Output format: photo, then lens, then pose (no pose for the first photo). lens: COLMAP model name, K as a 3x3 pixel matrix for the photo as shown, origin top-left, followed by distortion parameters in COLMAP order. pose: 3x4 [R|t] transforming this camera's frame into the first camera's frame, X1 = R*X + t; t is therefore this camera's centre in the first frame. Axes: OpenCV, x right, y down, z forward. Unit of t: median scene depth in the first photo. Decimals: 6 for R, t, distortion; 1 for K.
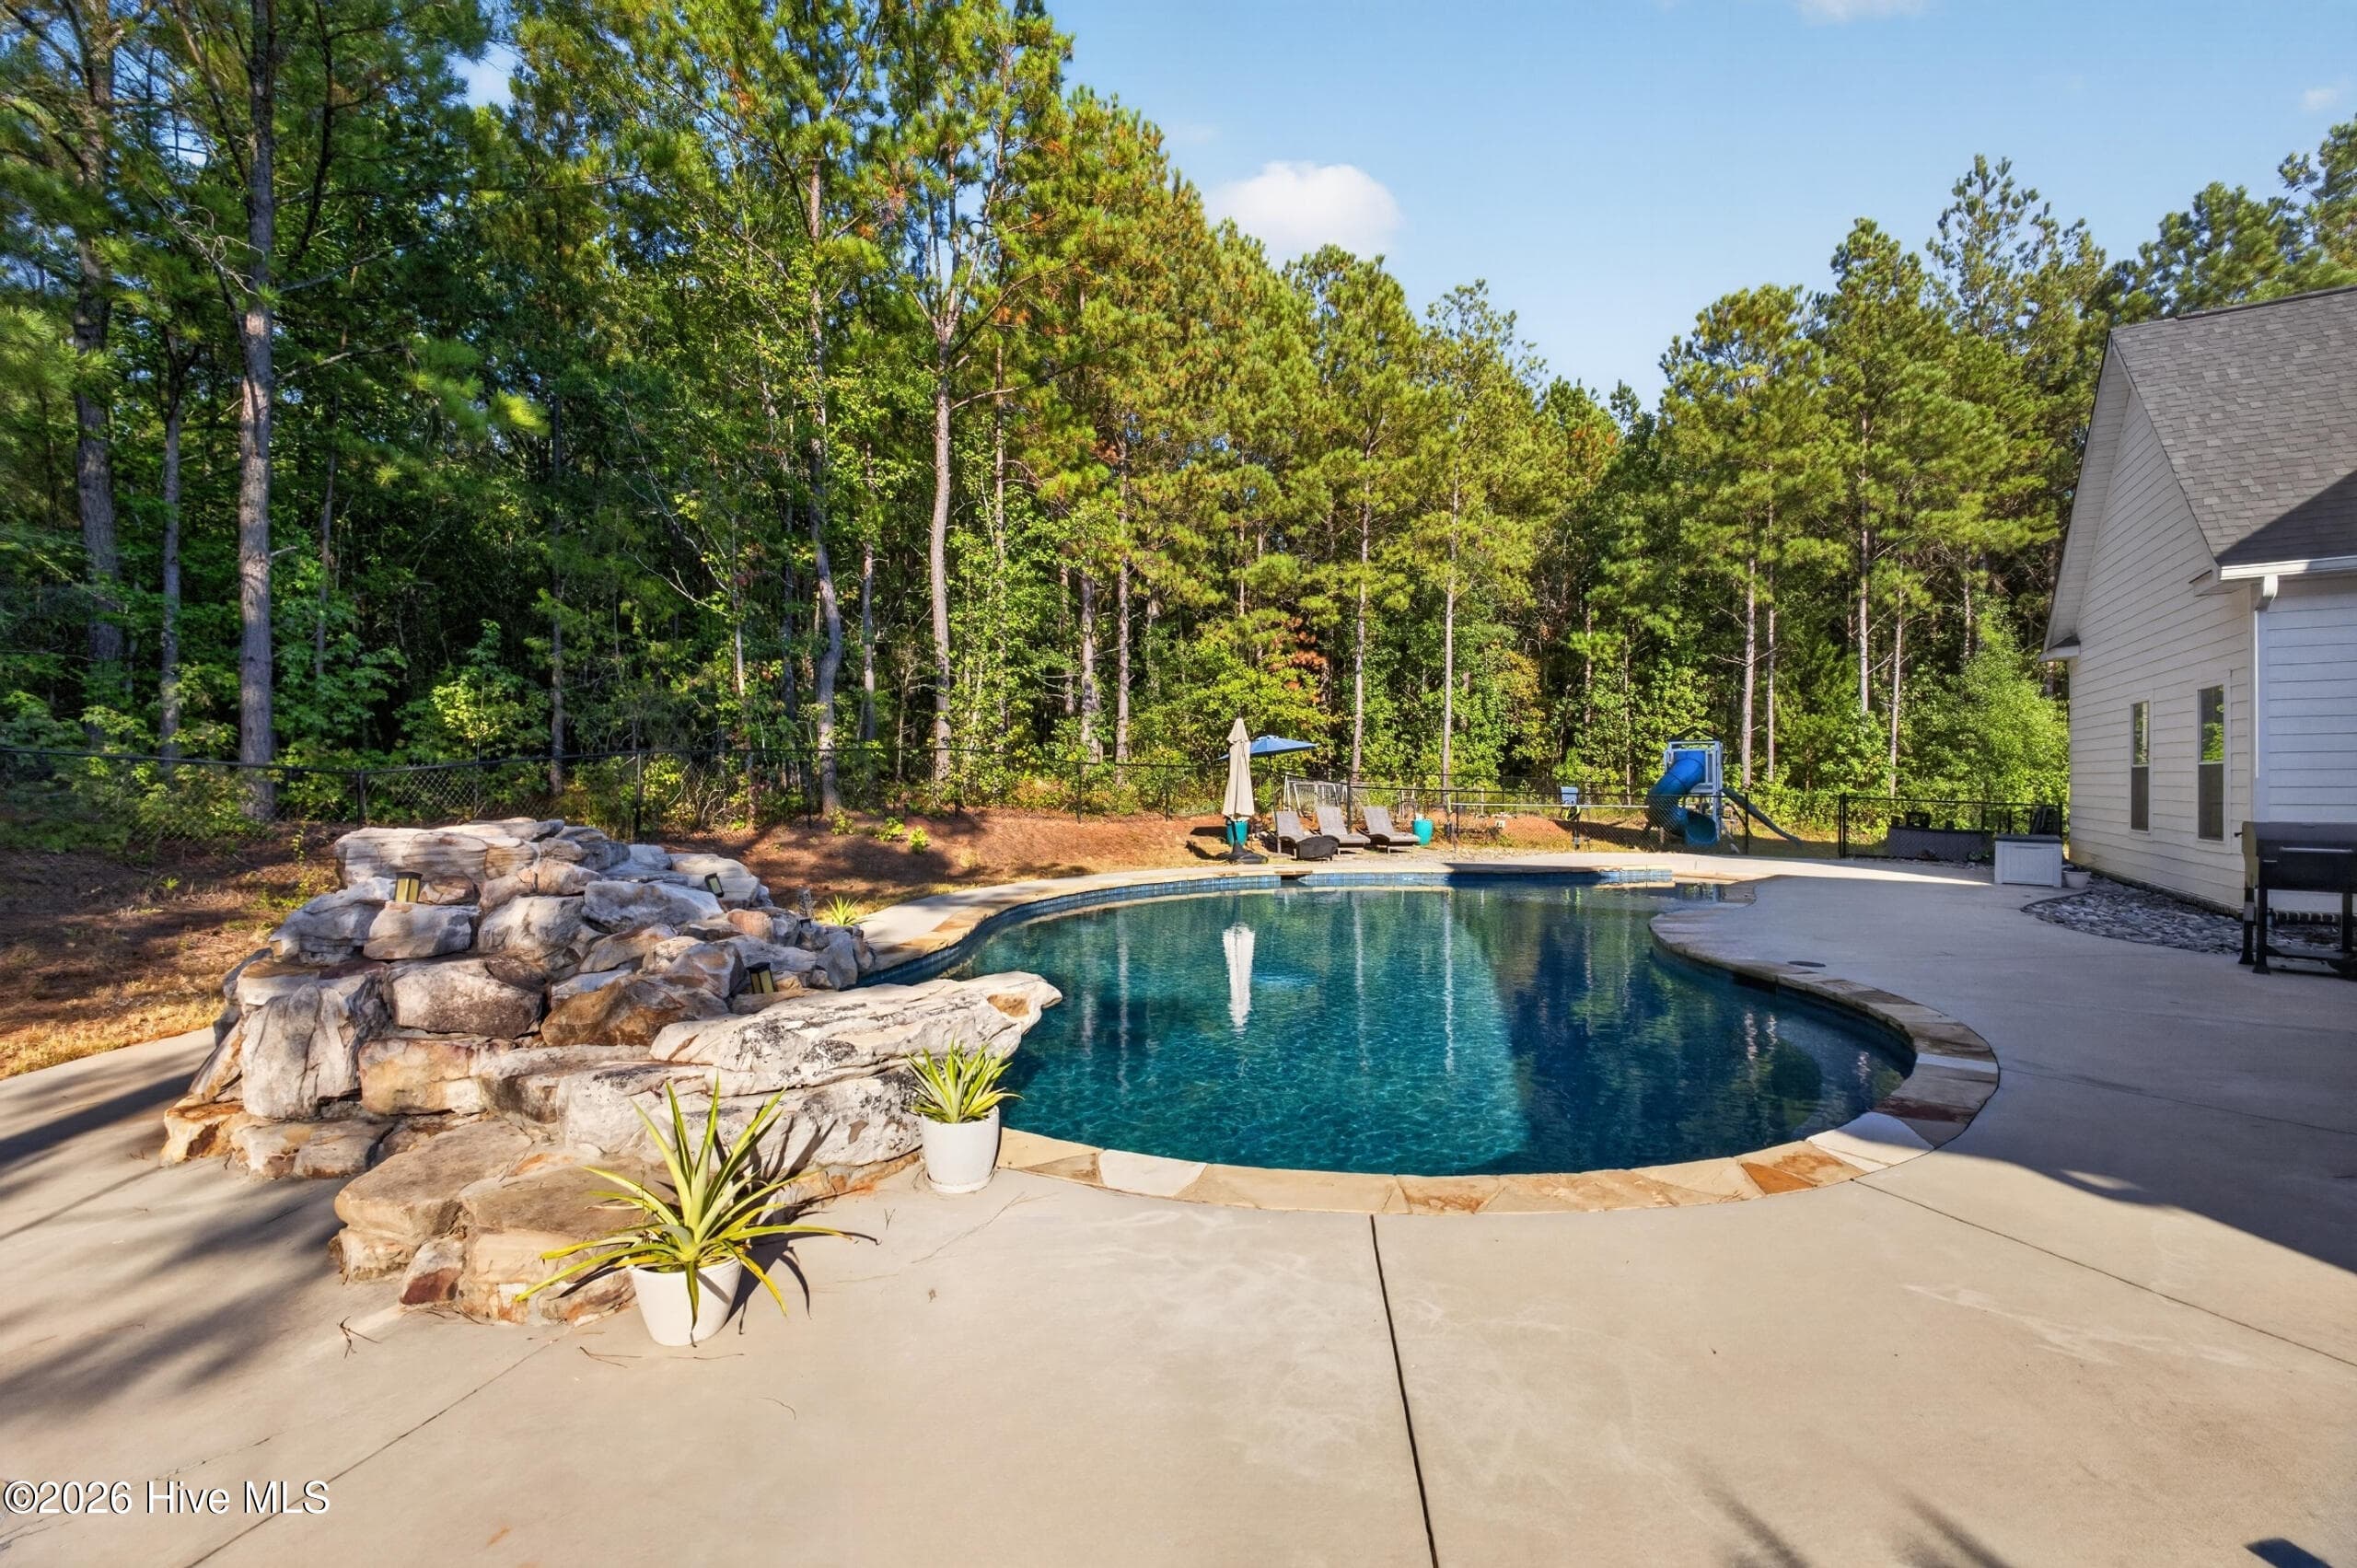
lens RADIAL K [[1012.7, 0, 1168.6], [0, 1012.7, 800.0], [0, 0, 1]] dist [-0.022105, 0.006363]
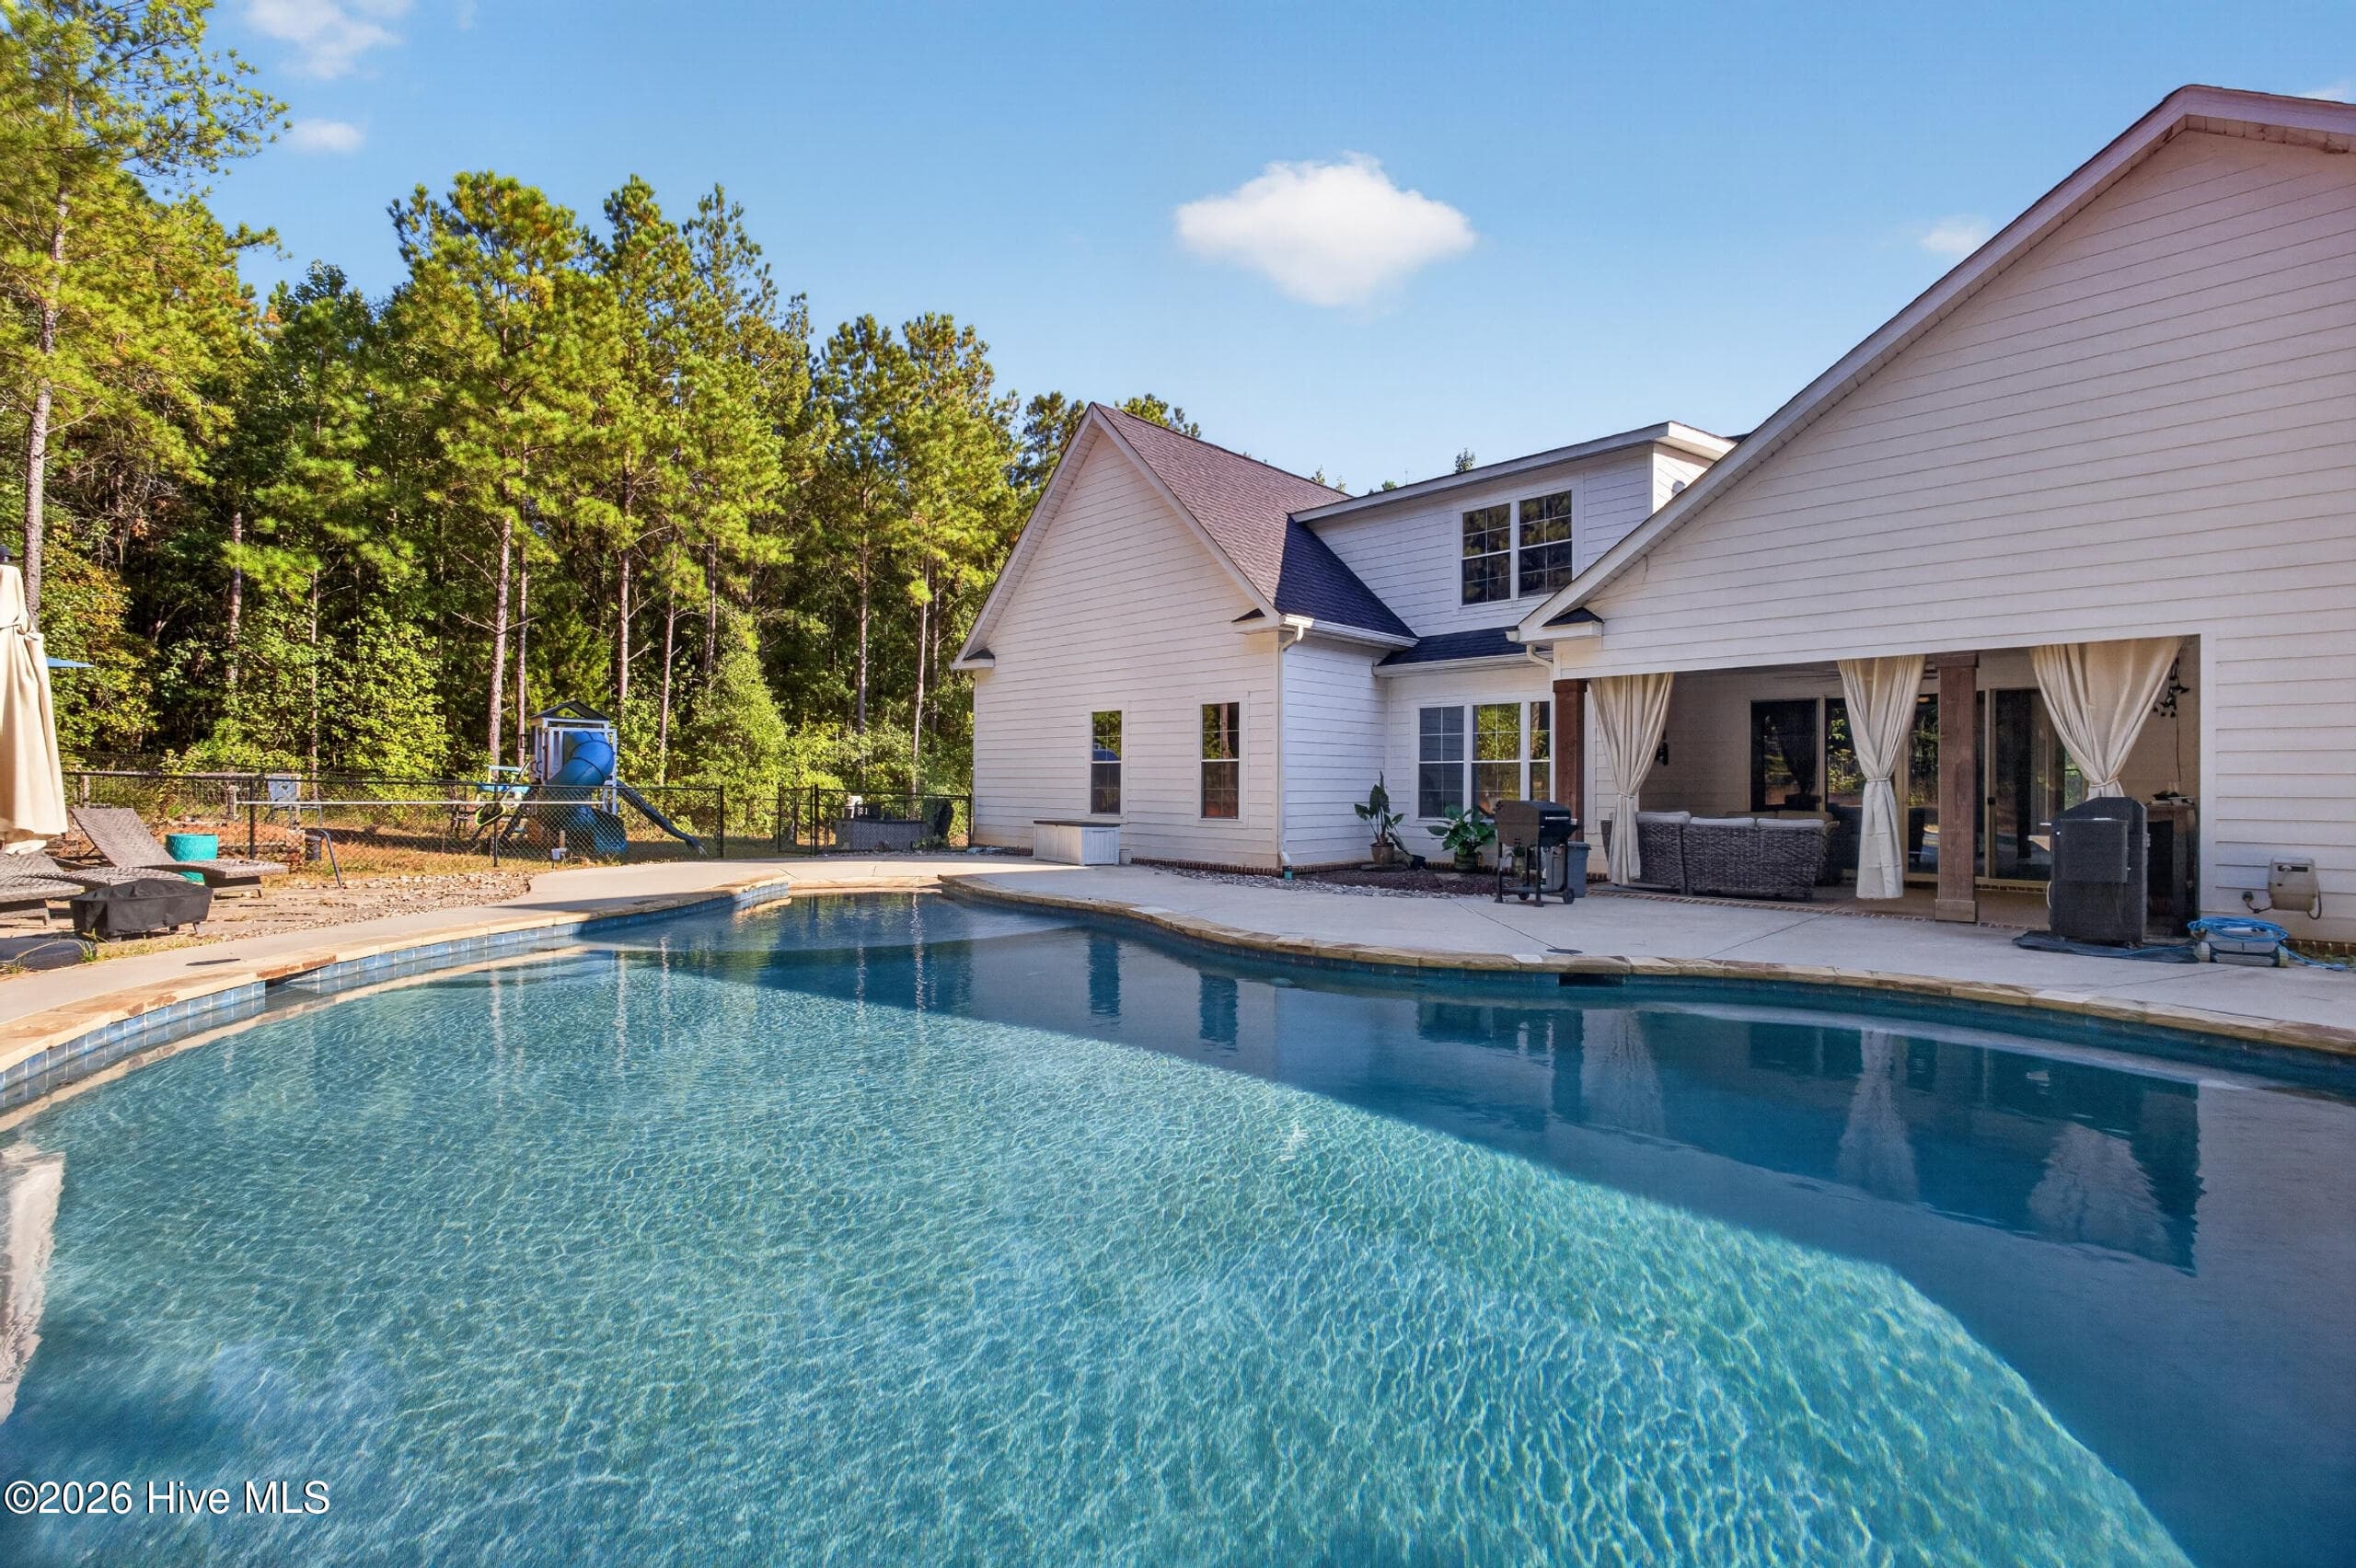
lens RADIAL K [[996.0, 0, 1178.0], [0, 996.0, 784.0], [0, 0, 1]] dist [-0.025514, 0.009812]
pose [[0.222255, 0.006465, 0.974967, -0.096936], [0.007589, 0.999936, -0.008361, 0.001754], [-0.974959, 0.009257, 0.222192, 0.297688]]
